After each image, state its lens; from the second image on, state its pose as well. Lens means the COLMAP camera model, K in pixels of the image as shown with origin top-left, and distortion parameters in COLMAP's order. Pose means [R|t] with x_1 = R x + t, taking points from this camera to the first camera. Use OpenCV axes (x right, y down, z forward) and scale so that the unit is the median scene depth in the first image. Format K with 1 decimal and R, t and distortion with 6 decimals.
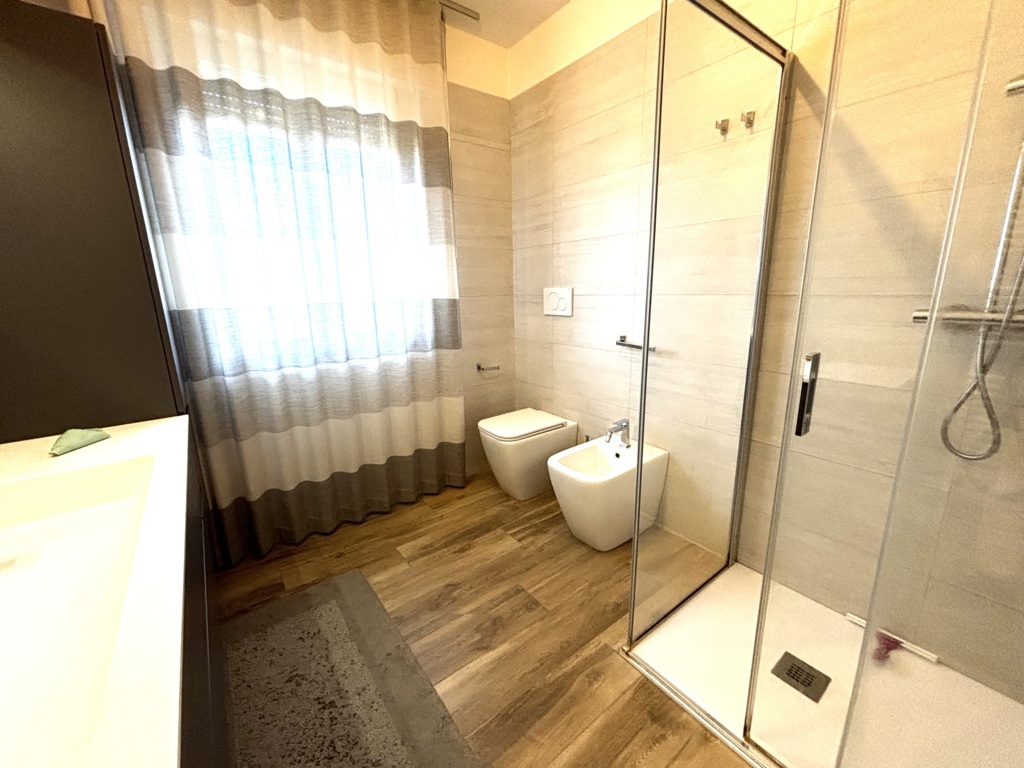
lens RADIAL K [[412.3, 0, 514.0], [0, 412.3, 382.8], [0, 0, 1]] dist [0.001099, -0.000232]
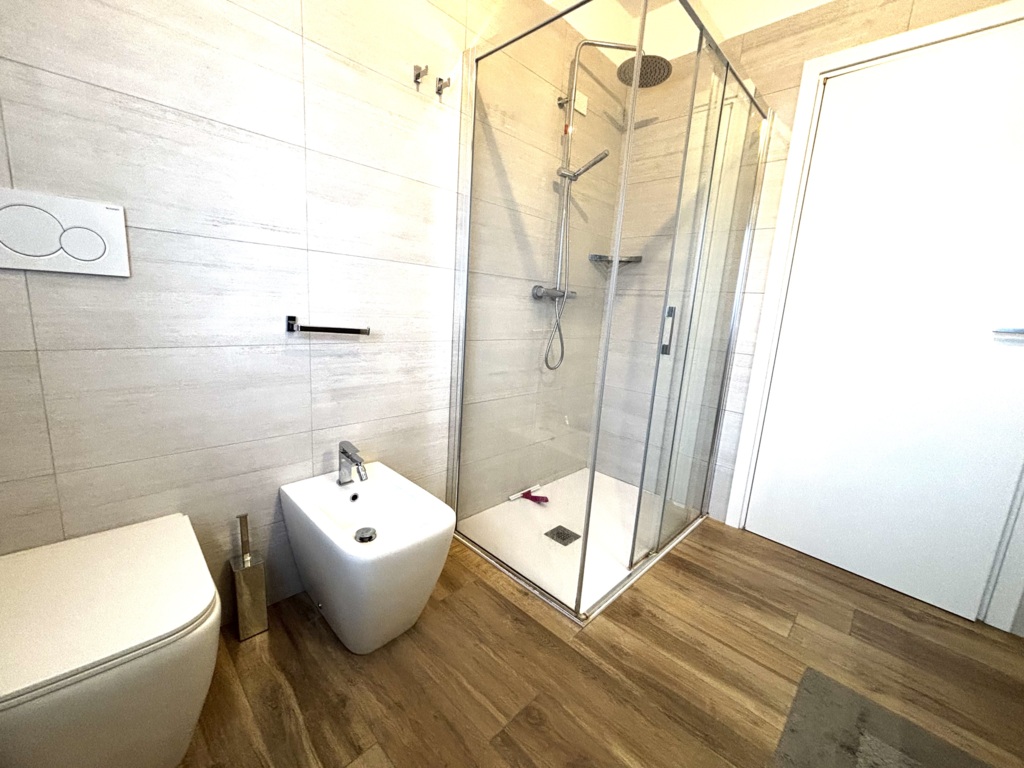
lens RADIAL K [[412.3, 0, 513.1], [0, 412.3, 380.9], [0, 0, 1]] dist [0.001099, -0.000232]
pose [[-0.140978, -0.171294, 0.975081, -0.510311], [0.168078, 0.966479, 0.194084, -0.113643], [-0.975641, 0.191252, -0.107462, 1.018652]]
